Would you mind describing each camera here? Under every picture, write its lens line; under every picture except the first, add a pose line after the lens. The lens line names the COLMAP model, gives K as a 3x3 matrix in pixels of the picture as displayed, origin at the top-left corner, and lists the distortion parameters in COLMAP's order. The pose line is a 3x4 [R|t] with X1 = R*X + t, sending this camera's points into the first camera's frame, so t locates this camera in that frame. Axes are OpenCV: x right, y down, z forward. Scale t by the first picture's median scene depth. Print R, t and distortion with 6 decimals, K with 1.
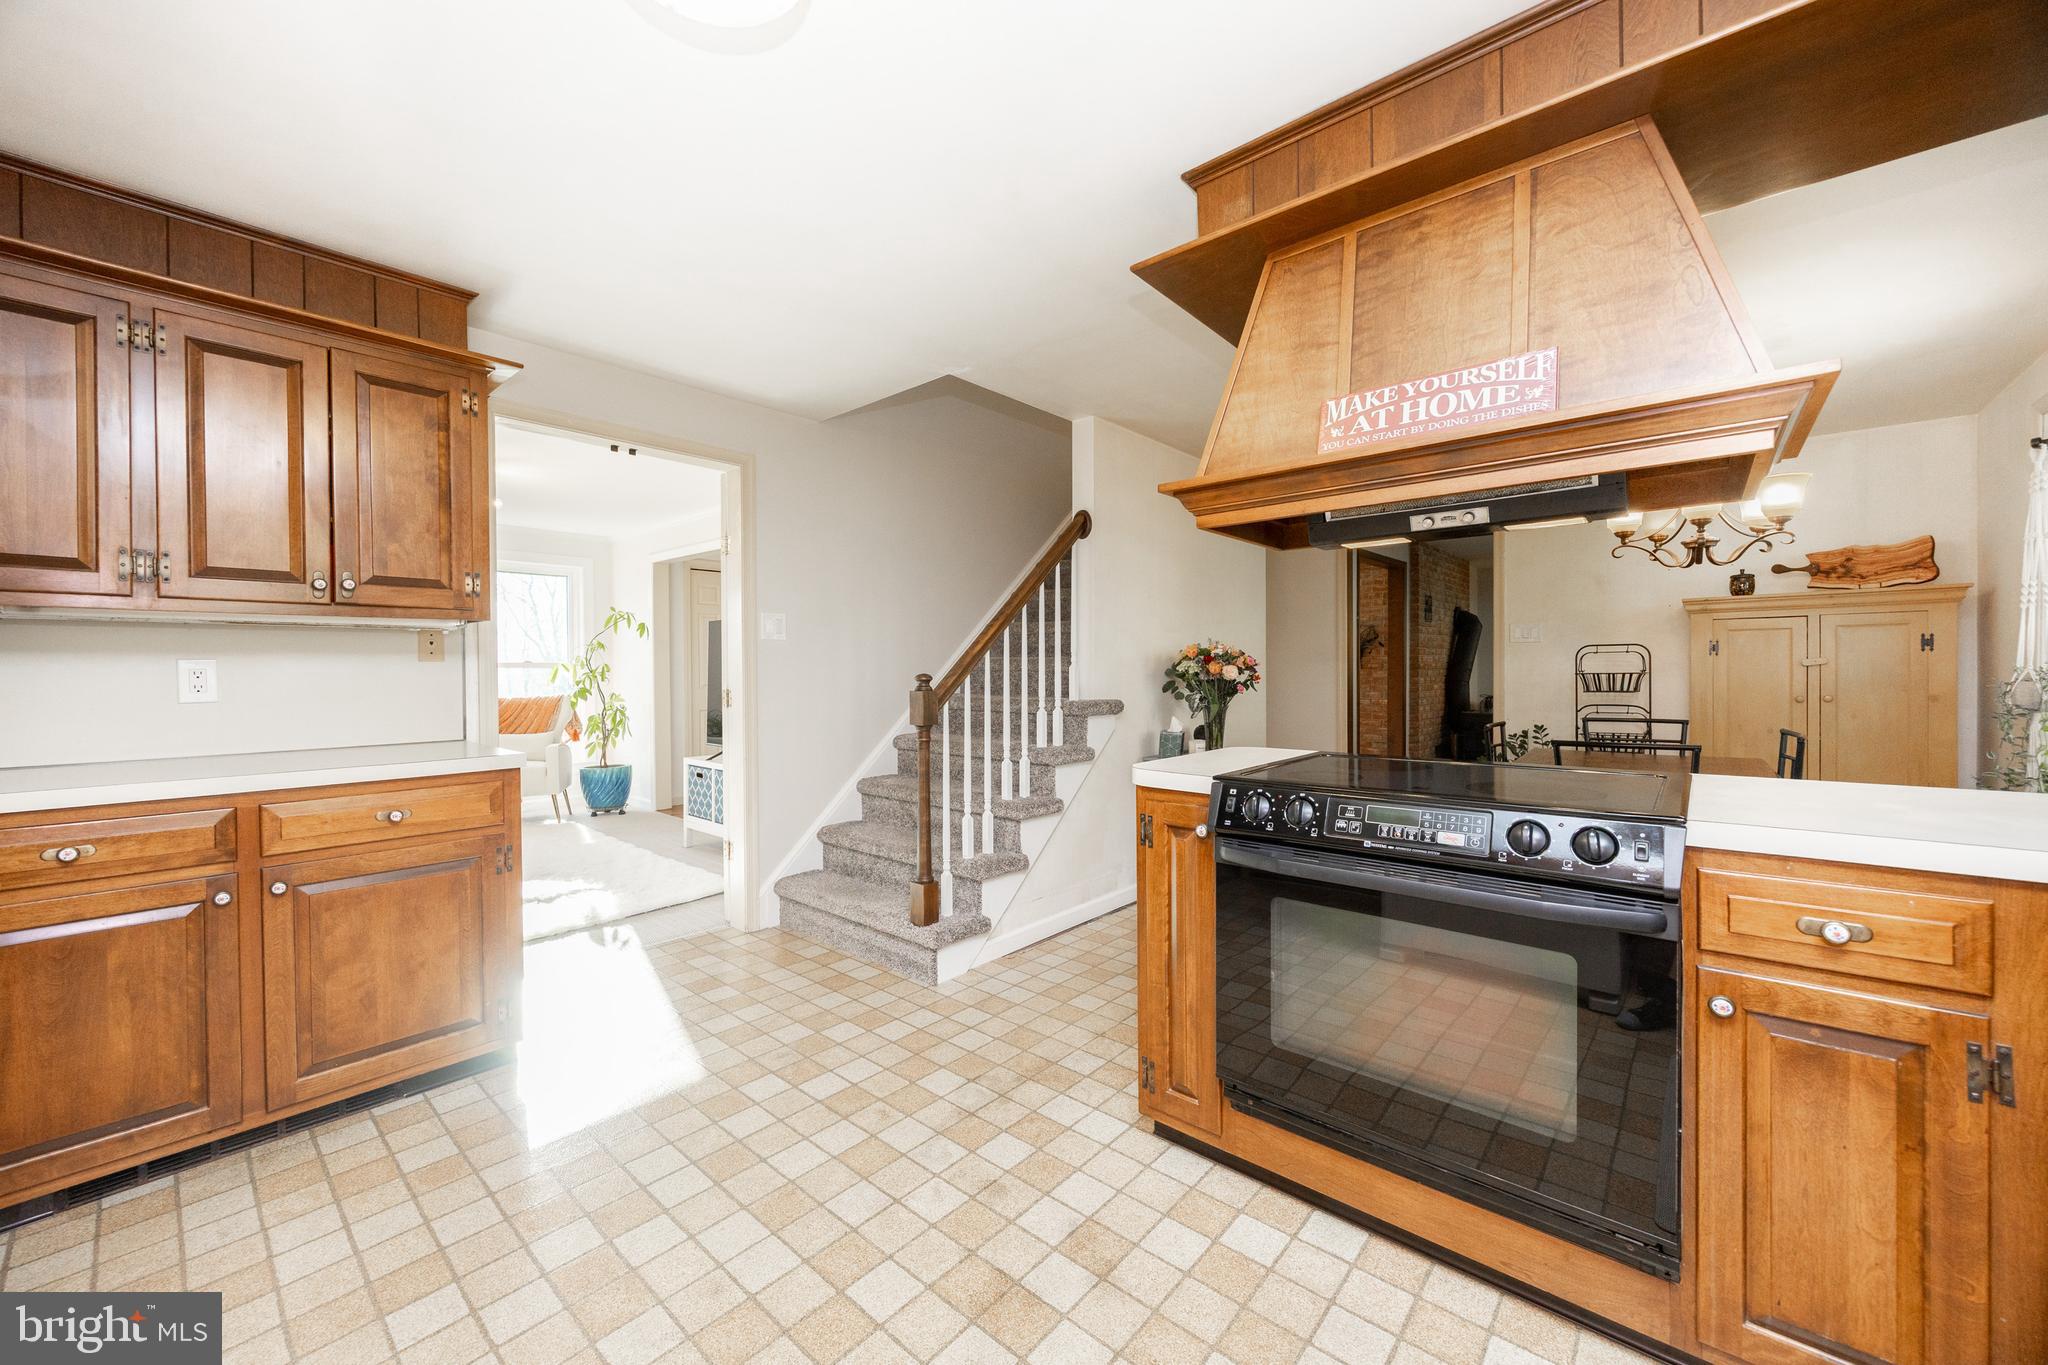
lens RADIAL K [[776.5, 0, 1020.7], [0, 776.5, 675.8], [0, 0, 1]] dist [-0.002698, -0.000269]
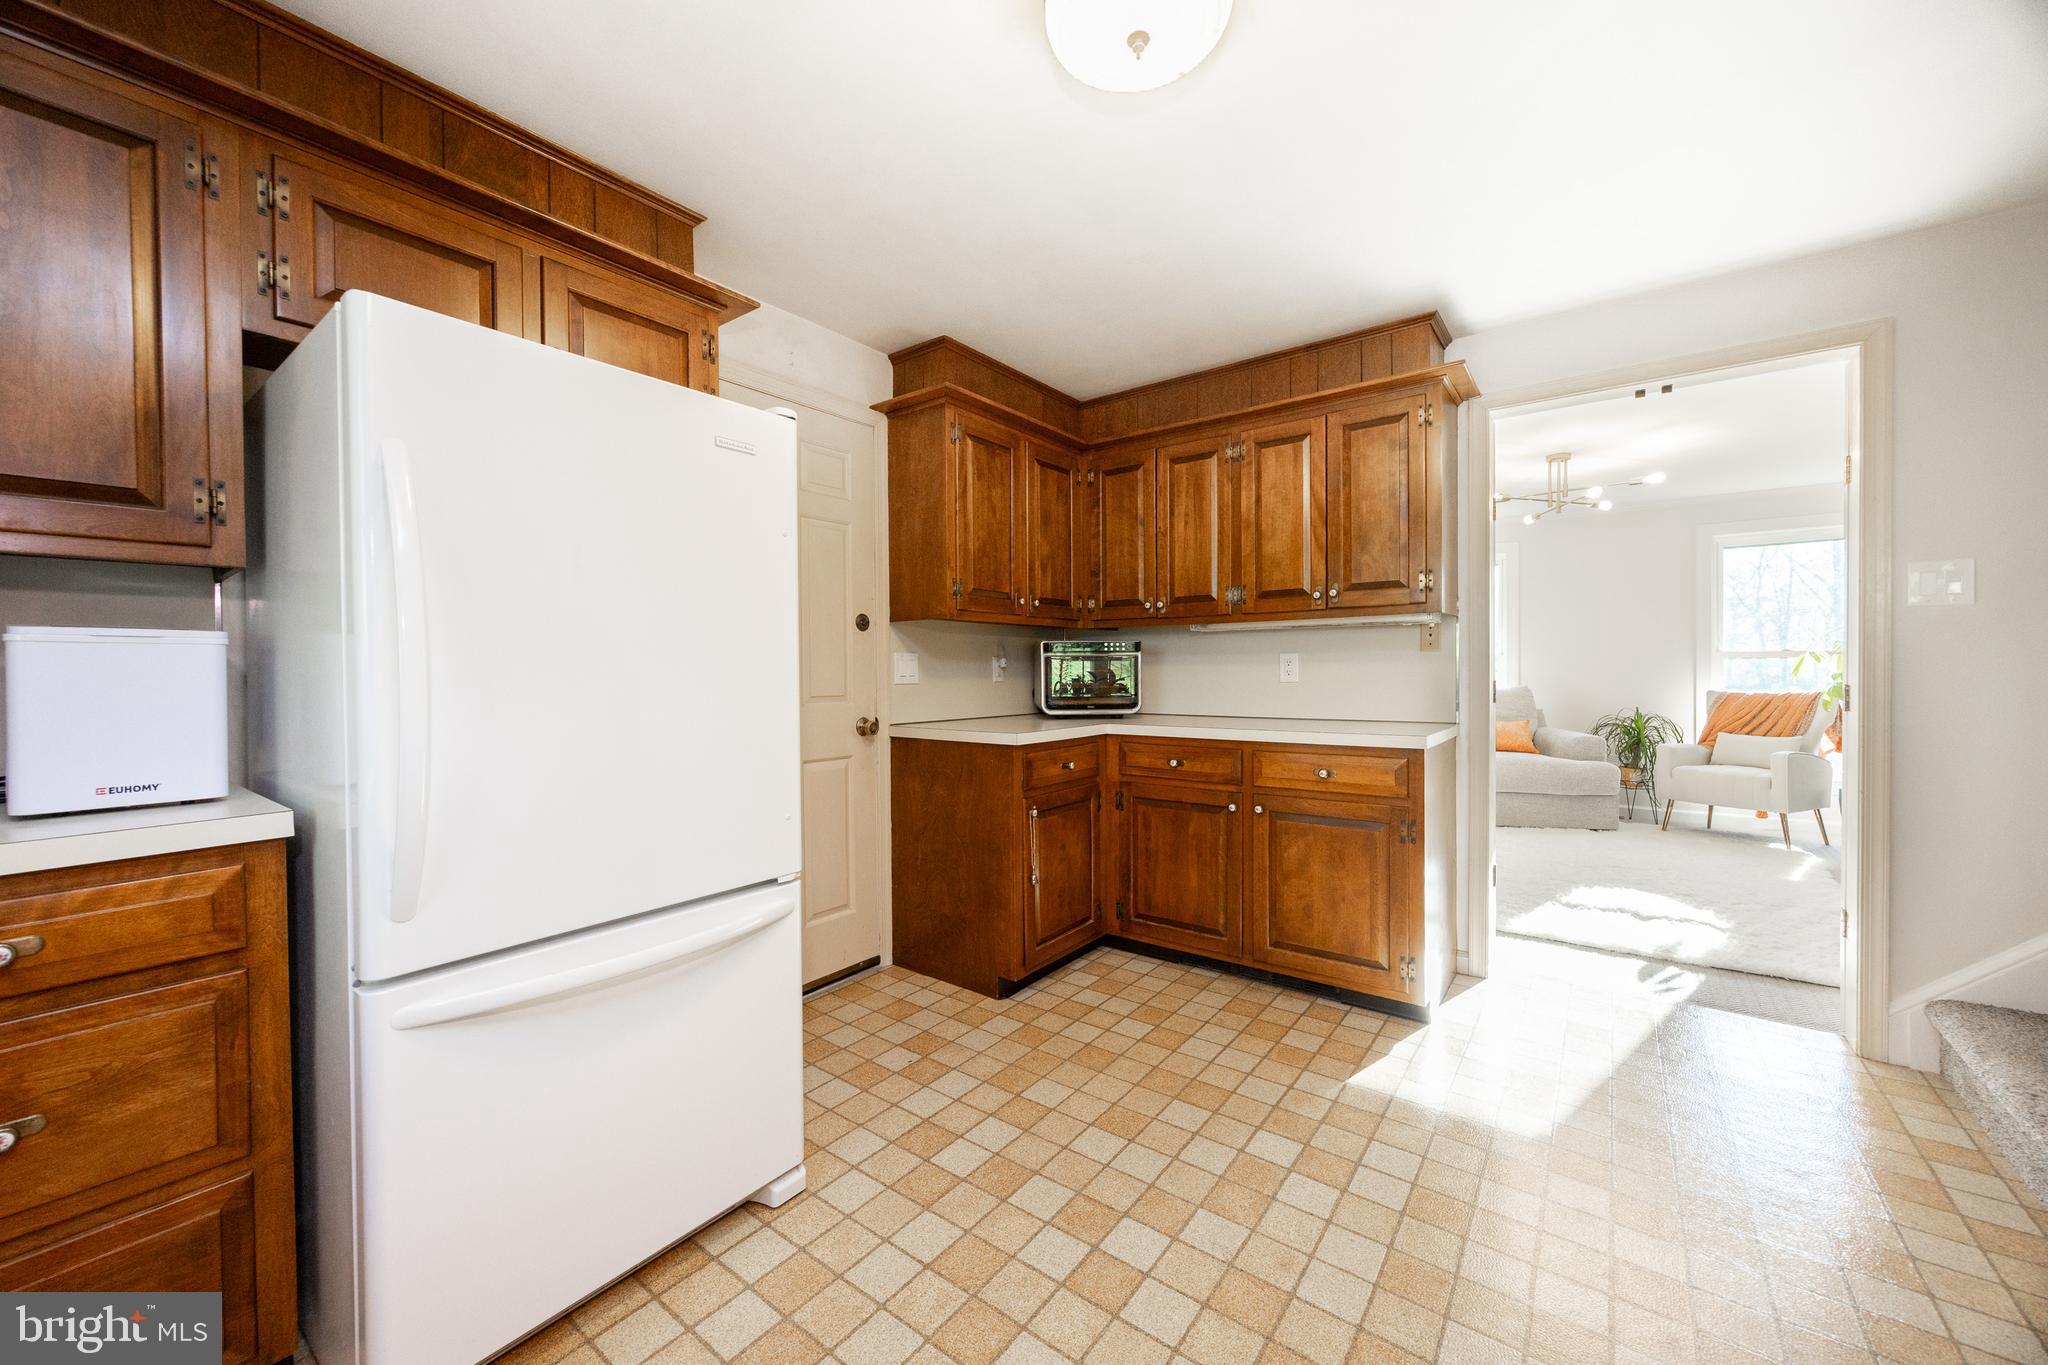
lens RADIAL K [[776.5, 0, 1021.4], [0, 776.5, 678.8], [0, 0, 1]] dist [-0.002698, -0.000269]
pose [[0.064209, 0.015717, -0.997813, 0.400214], [-0.004002, 0.999872, 0.015492, 0.007935], [0.997928, 0.002999, 0.064263, 0.402027]]
